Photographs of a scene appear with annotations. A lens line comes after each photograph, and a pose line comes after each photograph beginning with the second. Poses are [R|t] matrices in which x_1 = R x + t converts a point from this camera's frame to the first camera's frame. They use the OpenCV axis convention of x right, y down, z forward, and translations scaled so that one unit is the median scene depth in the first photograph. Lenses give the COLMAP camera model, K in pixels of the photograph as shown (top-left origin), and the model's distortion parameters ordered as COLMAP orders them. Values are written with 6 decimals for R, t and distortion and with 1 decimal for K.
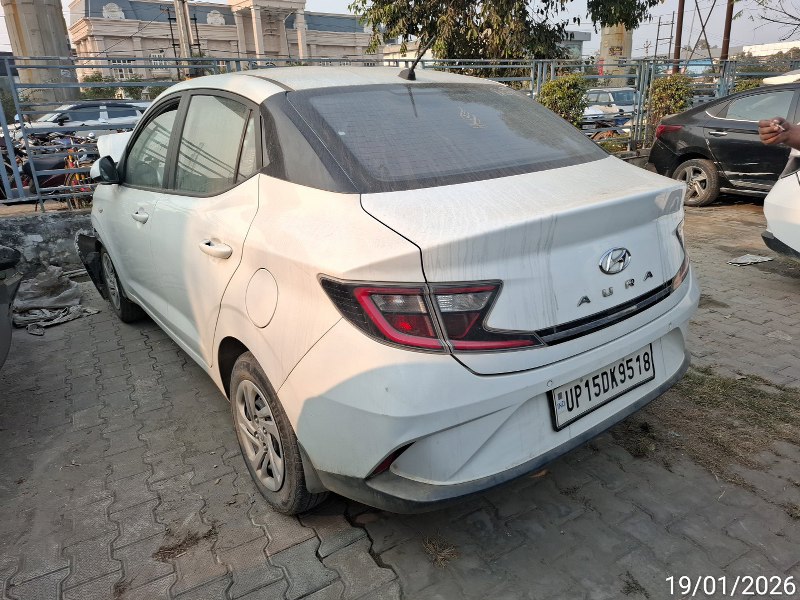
lens RADIAL K [[545.5, 0, 399.8], [0, 545.5, 292.5], [0, 0, 1]] dist [0.031595, -0.024043]
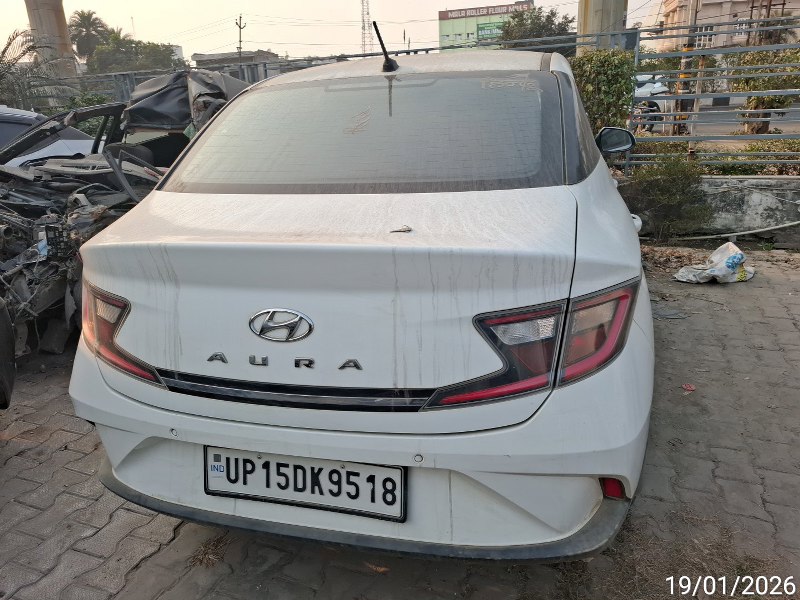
lens RADIAL K [[545.5, 0, 399.8], [0, 545.5, 292.5], [0, 0, 1]] dist [0.031595, -0.024043]
pose [[0.637560, 0.260766, -0.724927, 0.966707], [-0.227874, 0.962700, 0.145886, -0.232504], [0.735929, 0.072181, 0.673200, 0.584649]]
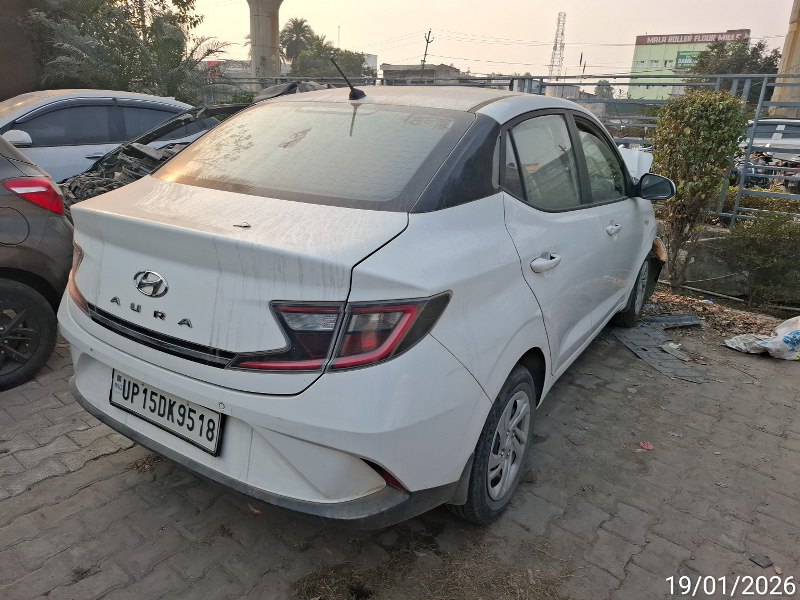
lens RADIAL K [[540.7, 0, 400.0], [0, 540.7, 300.0], [0, 0, 1]] dist [0.038278, -0.029886]
pose [[0.371783, 0.347375, -0.860876, 1.331467], [-0.357343, 0.909443, 0.212648, -0.375924], [0.856787, 0.228569, 0.462248, 0.889478]]
